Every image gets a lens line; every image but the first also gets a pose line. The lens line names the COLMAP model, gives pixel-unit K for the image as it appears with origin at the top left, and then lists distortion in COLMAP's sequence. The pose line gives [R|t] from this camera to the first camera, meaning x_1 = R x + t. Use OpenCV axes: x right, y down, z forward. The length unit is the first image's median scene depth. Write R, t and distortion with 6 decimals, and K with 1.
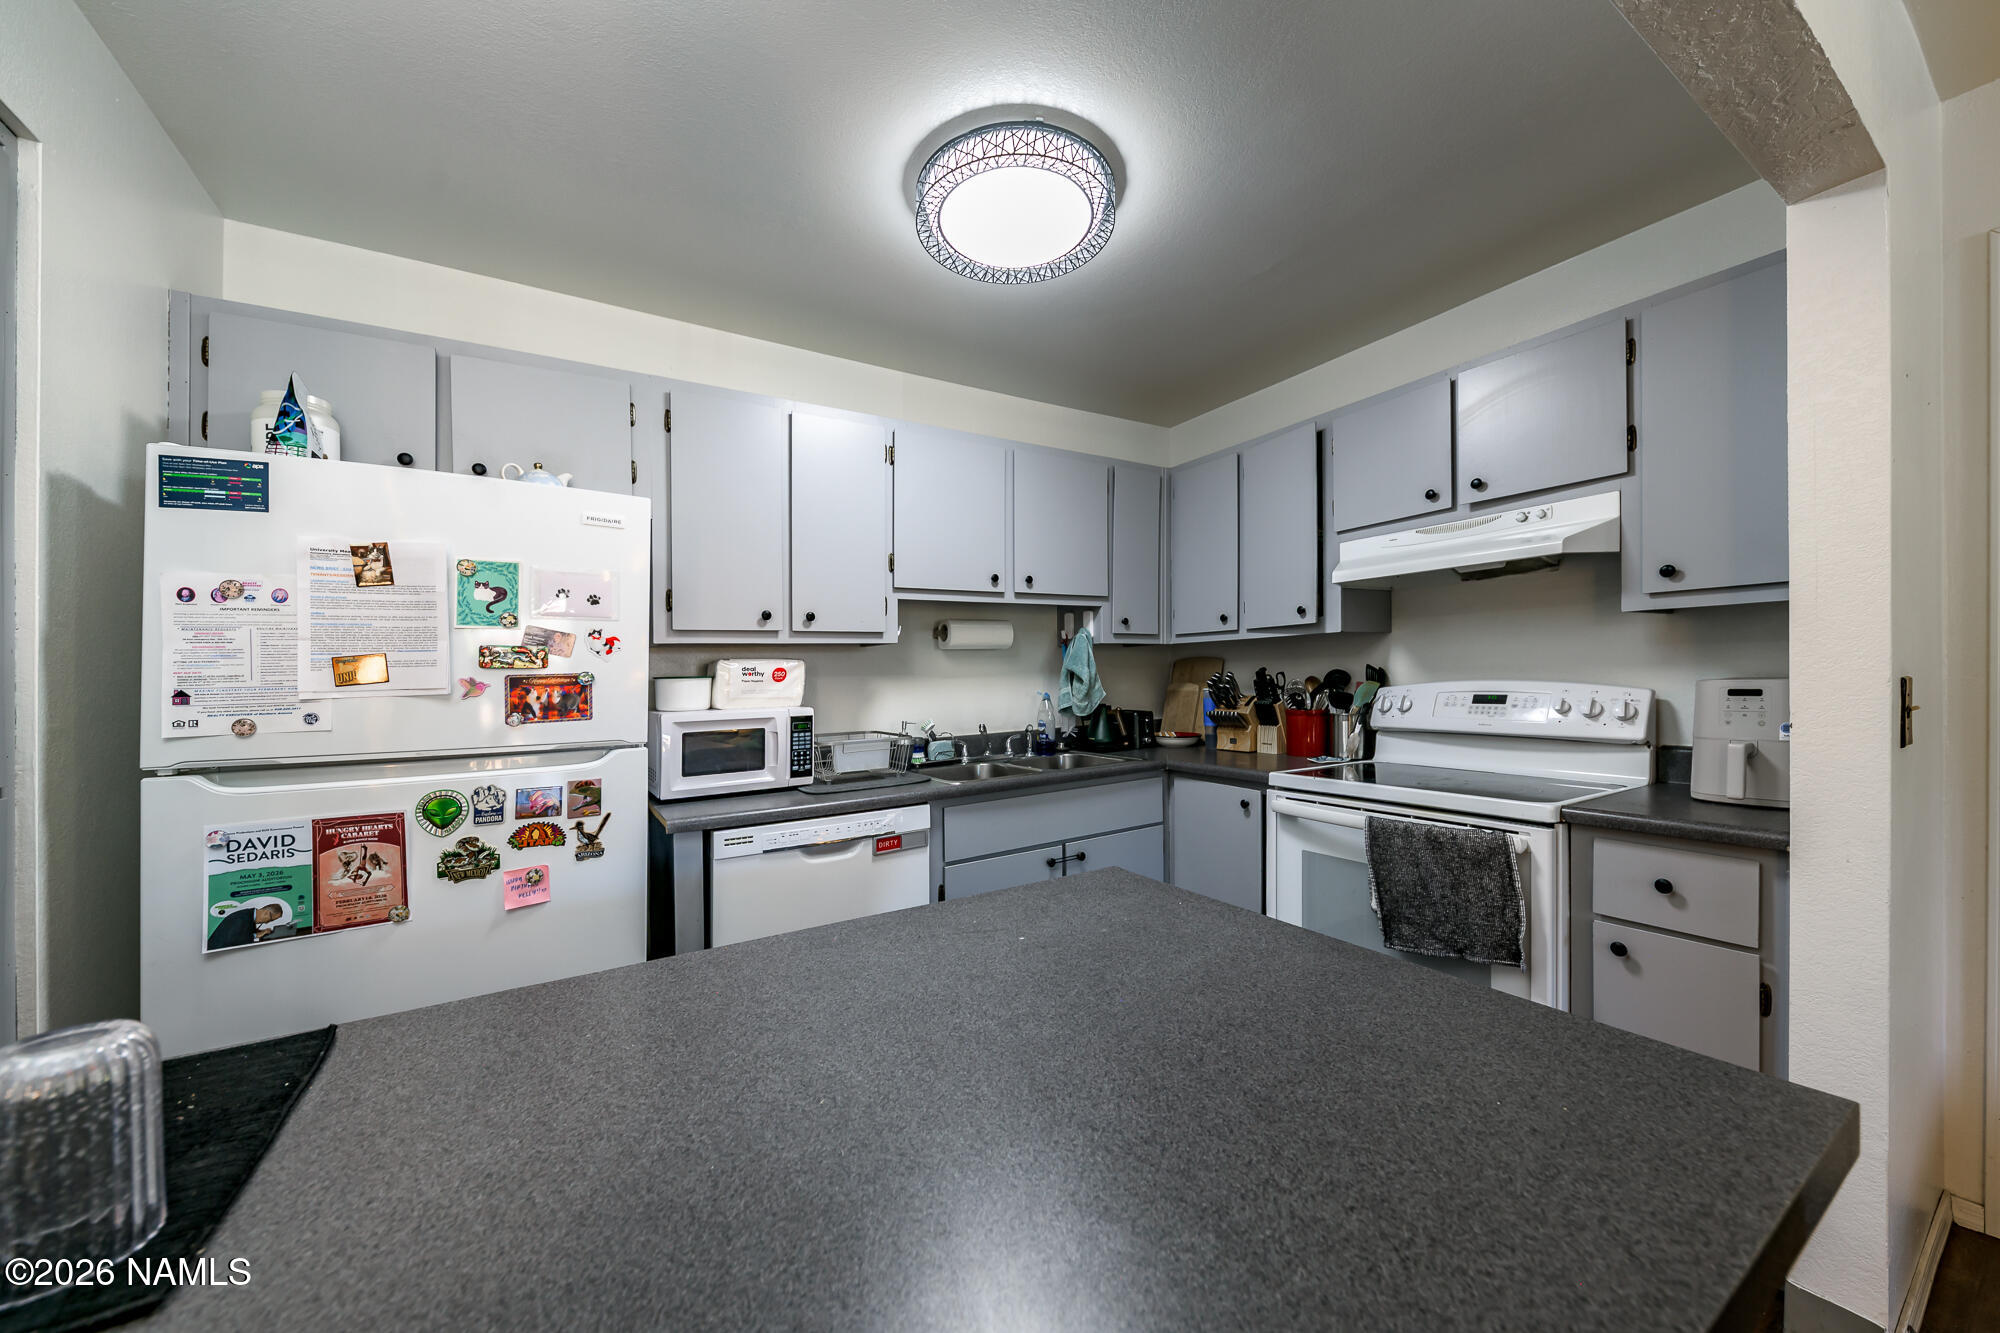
lens RADIAL K [[708.7, 0, 1013.3], [0, 708.7, 662.0], [0, 0, 1]] dist [0.014051, -0.007024]
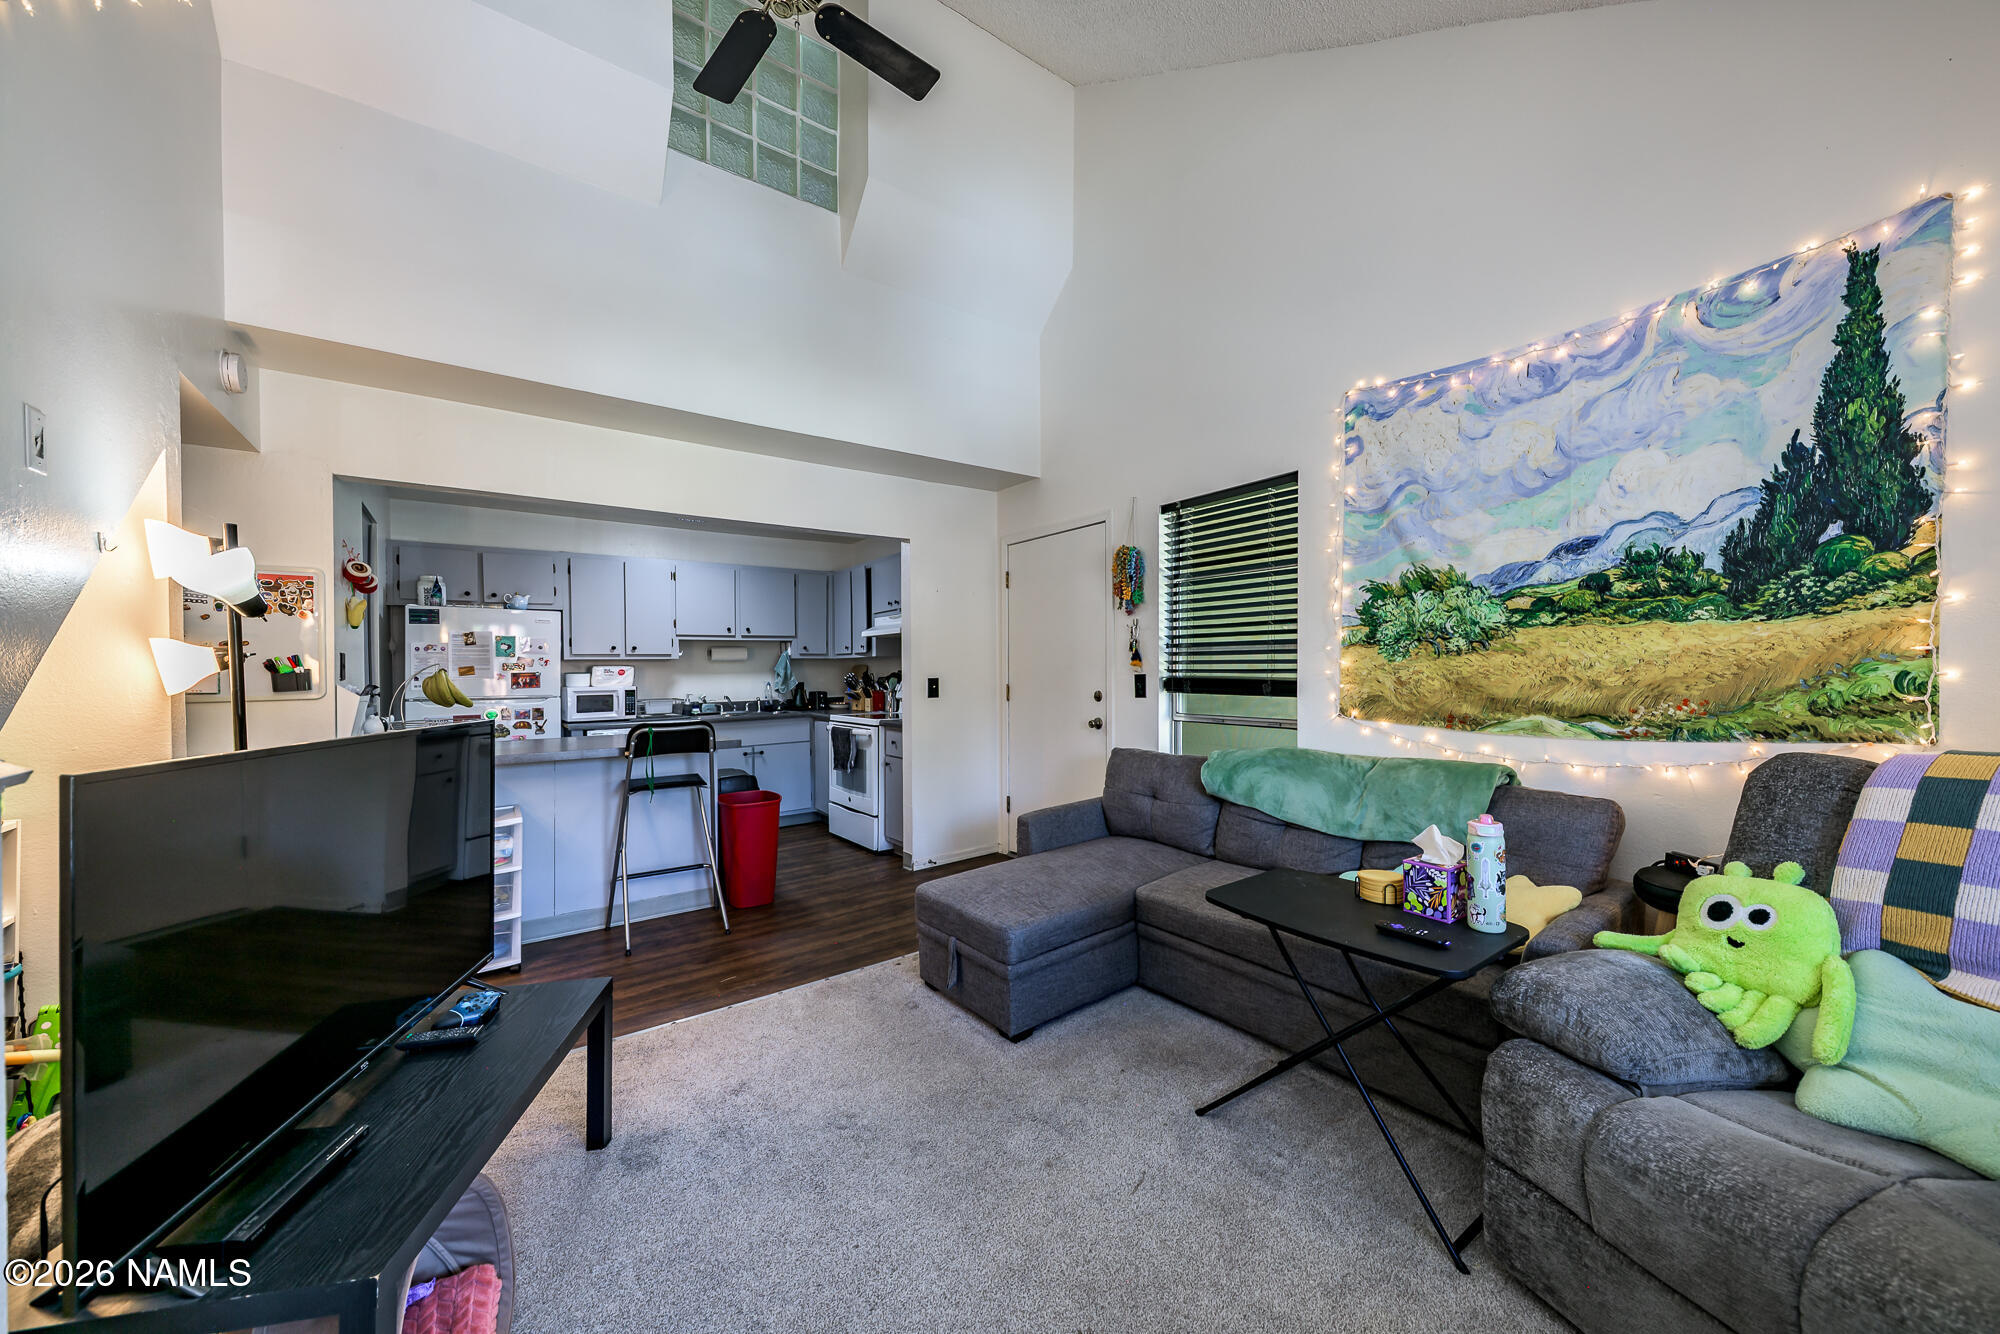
lens RADIAL K [[700.3, 0, 1014.1], [0, 700.3, 668.7], [0, 0, 1]] dist [0.012143, -0.000026]
pose [[0.997013, 0.011774, 0.076334, 0.745406], [-0.013174, 0.999754, 0.017867, -0.050375], [-0.076105, -0.018819, 0.996922, -1.343519]]
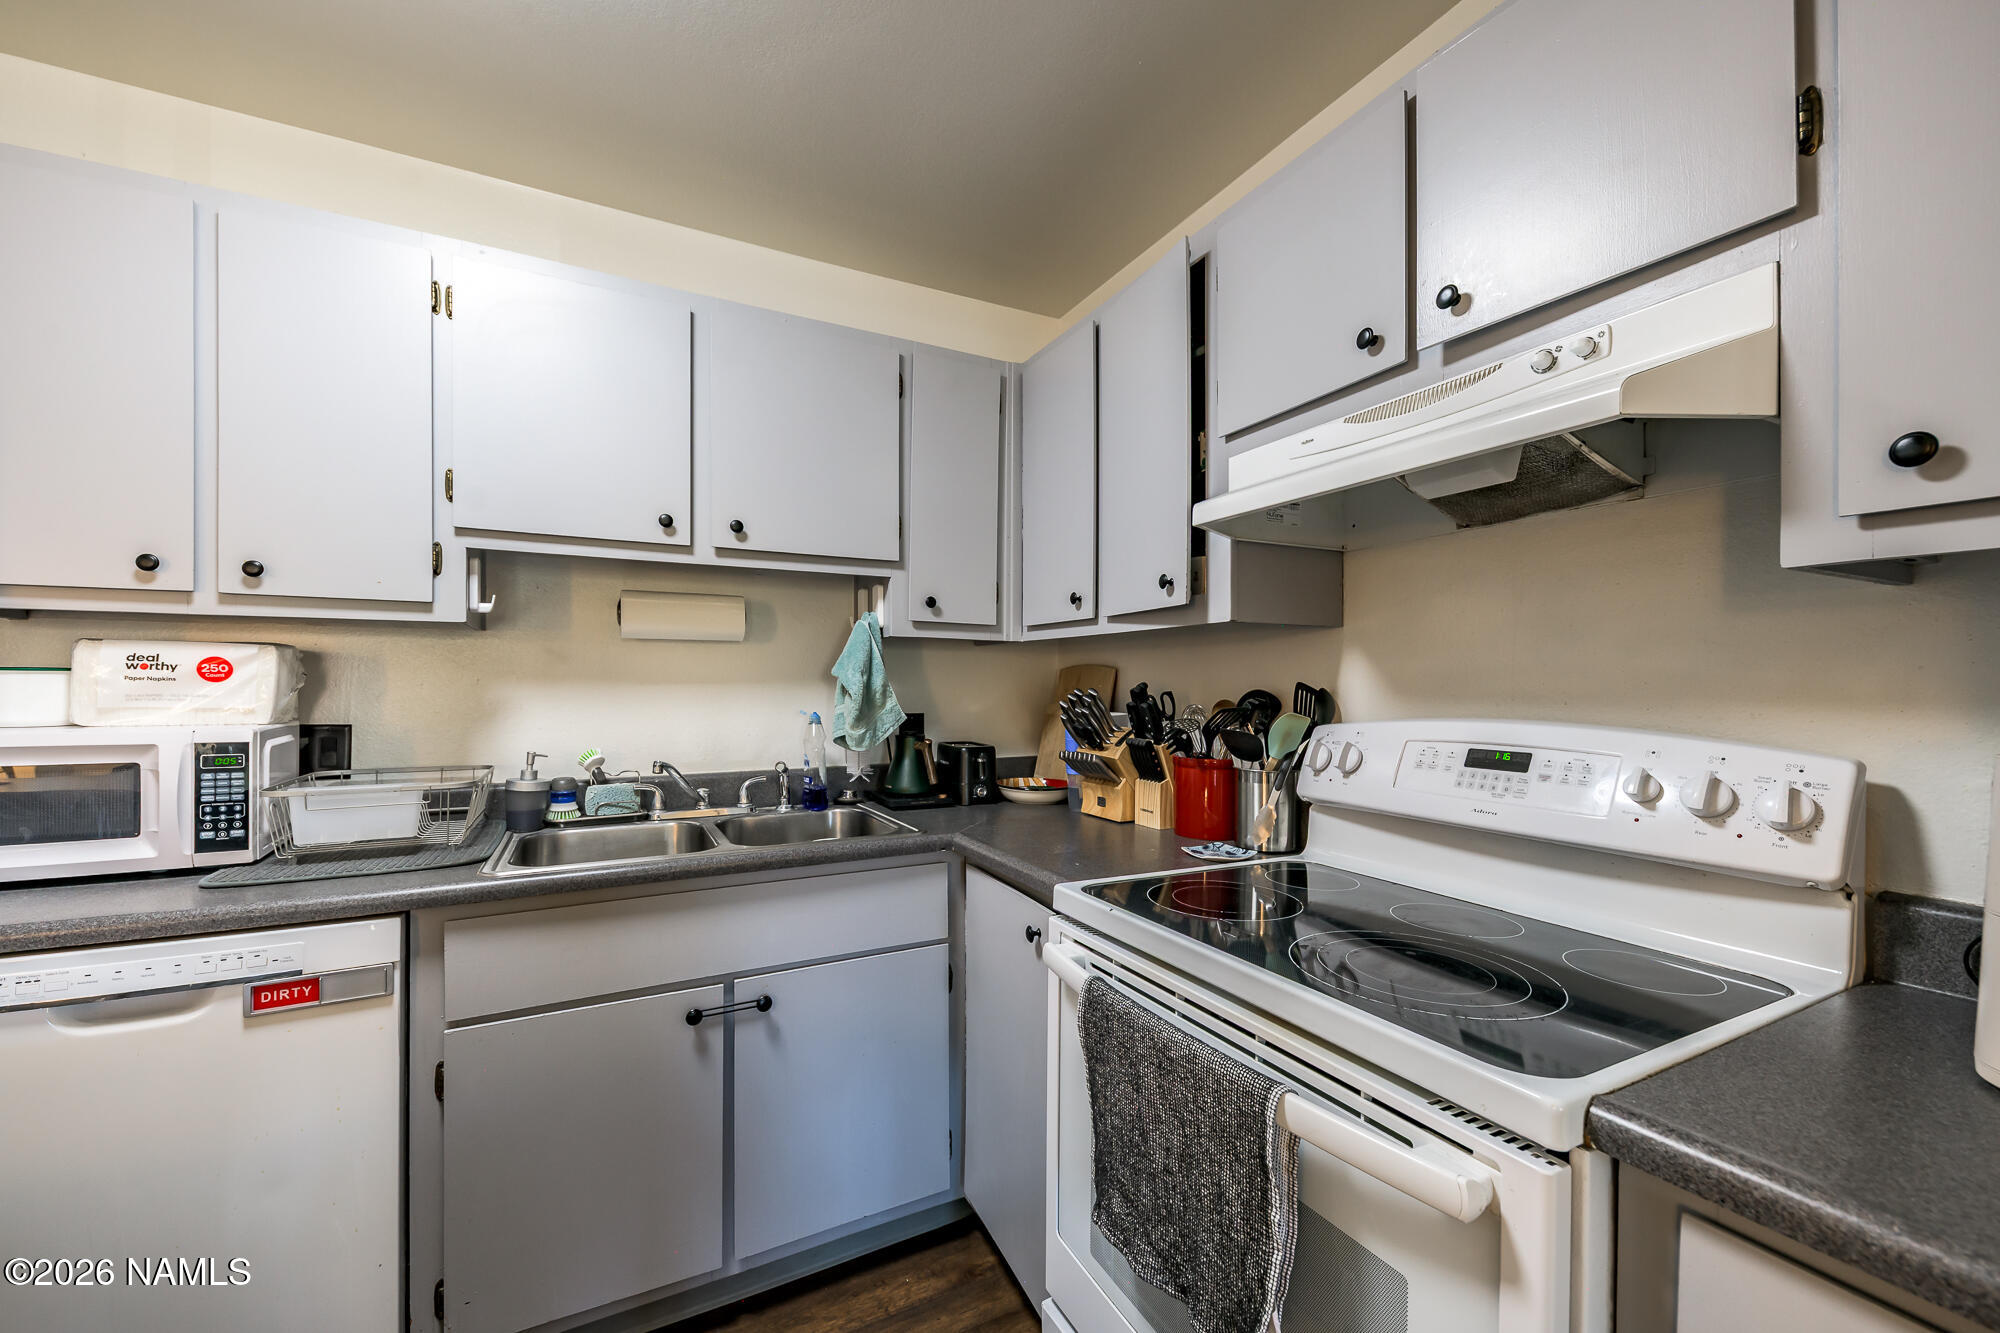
lens RADIAL K [[772.9, 0, 1008.3], [0, 772.9, 649.8], [0, 0, 1]] dist [-0.000579, -0.000442]
pose [[0.995917, 0.026740, -0.086225, 0.343667], [-0.028787, 0.999331, -0.022578, -0.002317], [0.085563, 0.024968, 0.996020, 0.398527]]
